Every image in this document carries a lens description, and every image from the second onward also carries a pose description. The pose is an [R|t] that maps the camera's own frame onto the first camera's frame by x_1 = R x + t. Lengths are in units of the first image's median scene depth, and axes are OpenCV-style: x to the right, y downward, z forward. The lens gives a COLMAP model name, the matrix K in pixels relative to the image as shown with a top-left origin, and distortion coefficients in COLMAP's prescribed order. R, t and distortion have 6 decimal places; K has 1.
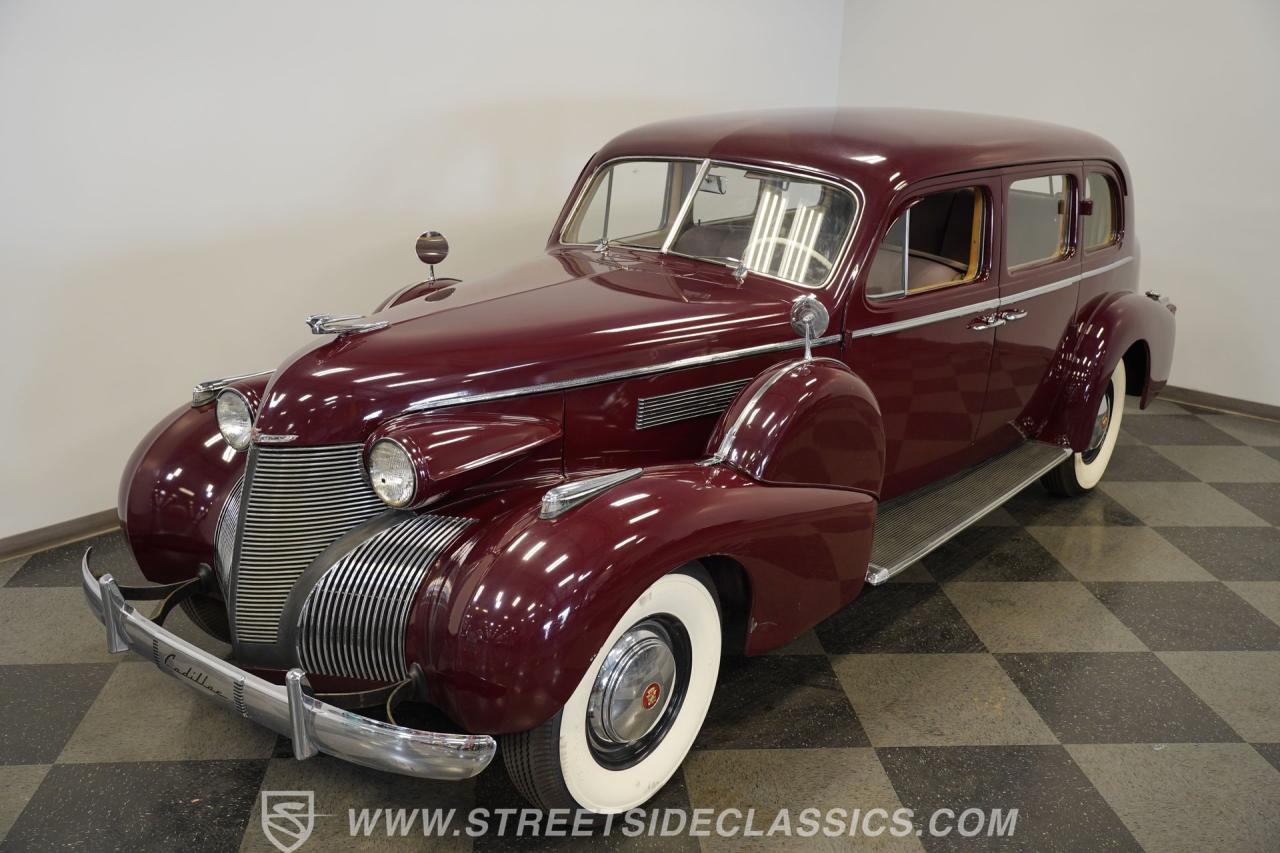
lens RADIAL K [[1233.7, 0, 637.4], [0, 1233.7, 424.0], [0, 0, 1]] dist [0.005241, 0.001180]
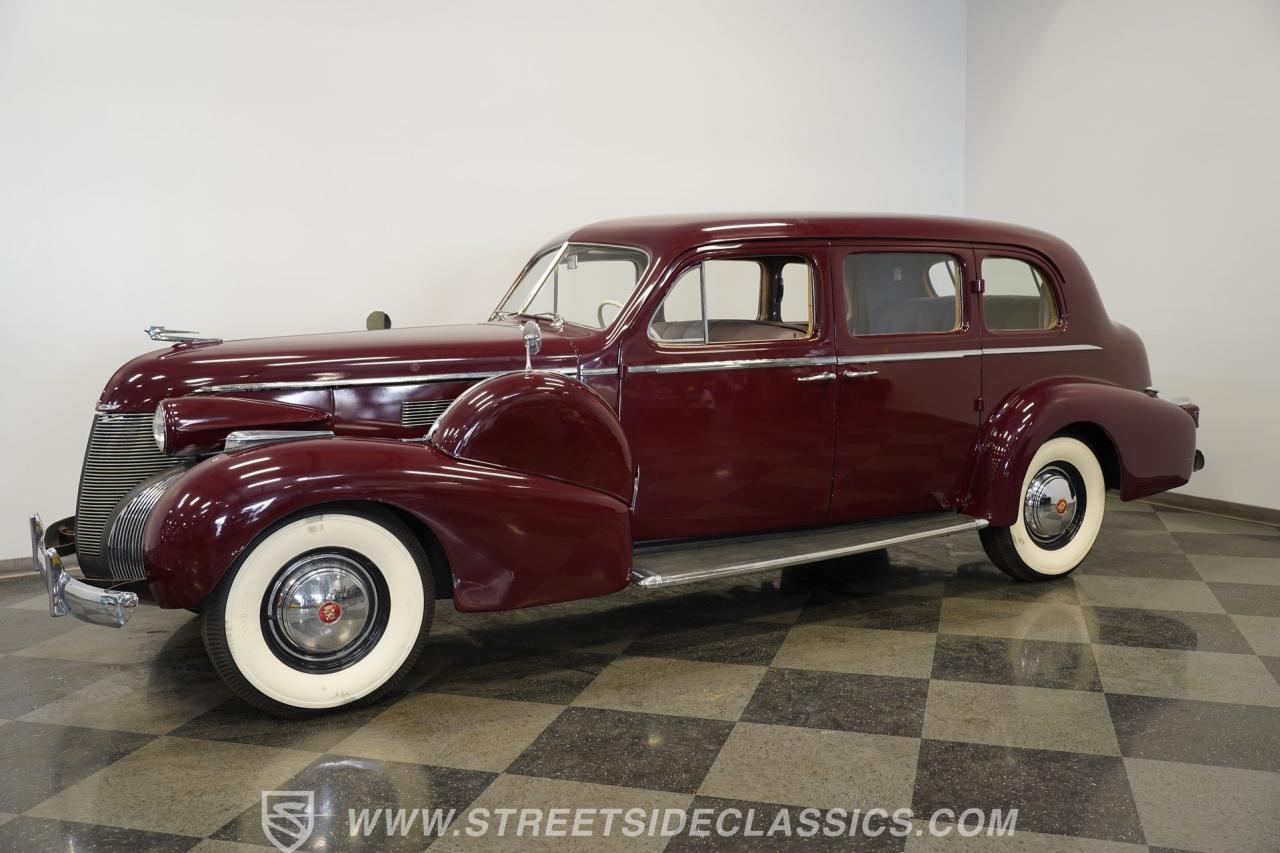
lens RADIAL K [[1210.4, 0, 637.9], [0, 1210.4, 423.6], [0, 0, 1]] dist [-0.004457, 0.003276]
pose [[0.928645, -0.005061, -0.370935, 0.656829], [-0.064254, 0.982600, -0.174269, 0.193880], [0.365363, 0.185668, 0.912161, -0.042484]]
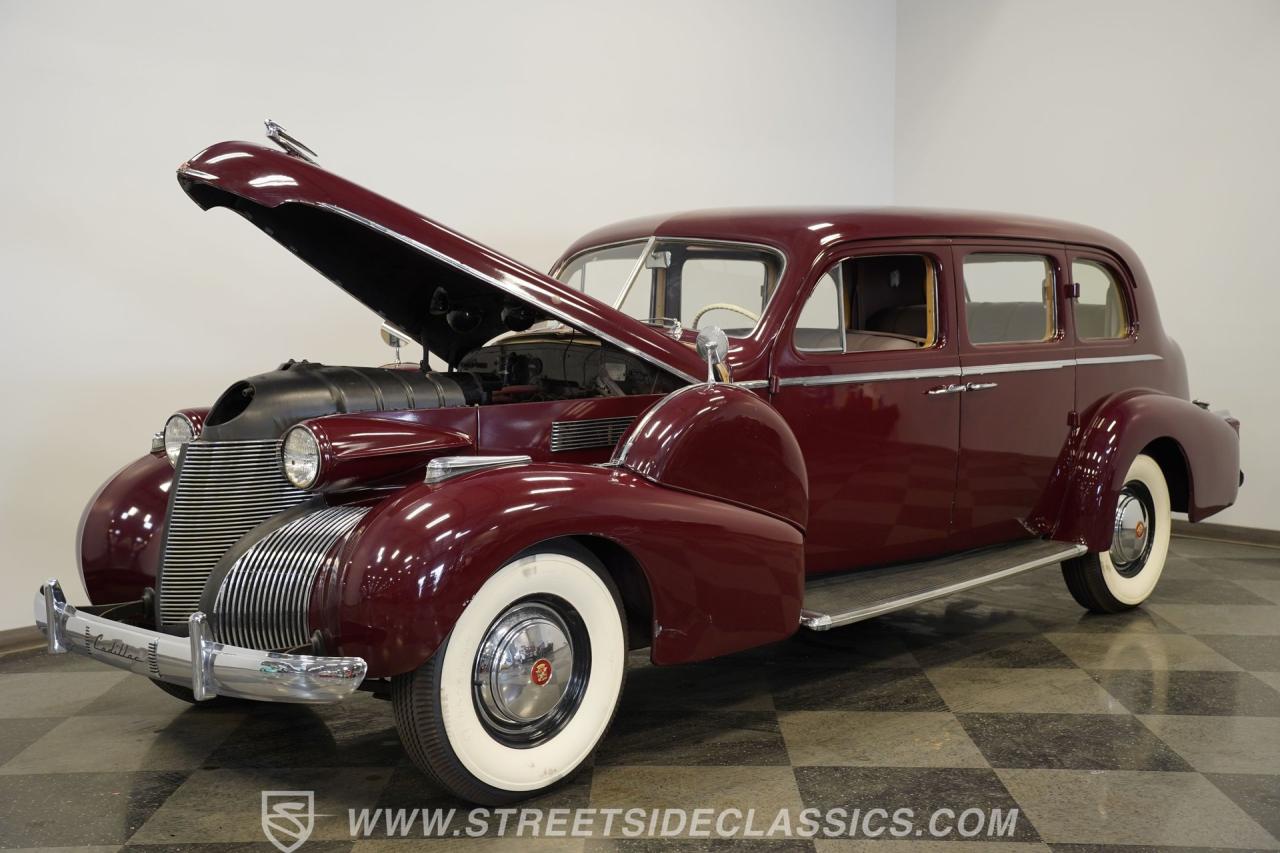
lens RADIAL K [[1501.1, 0, 636.7], [0, 1501.1, 428.0], [0, 0, 1]] dist [0.118766, 0.030904]
pose [[0.993579, -0.031907, -0.108552, 0.204898], [0.008530, 0.977806, -0.209338, 0.246109], [0.112822, 0.207068, 0.971799, -0.244757]]
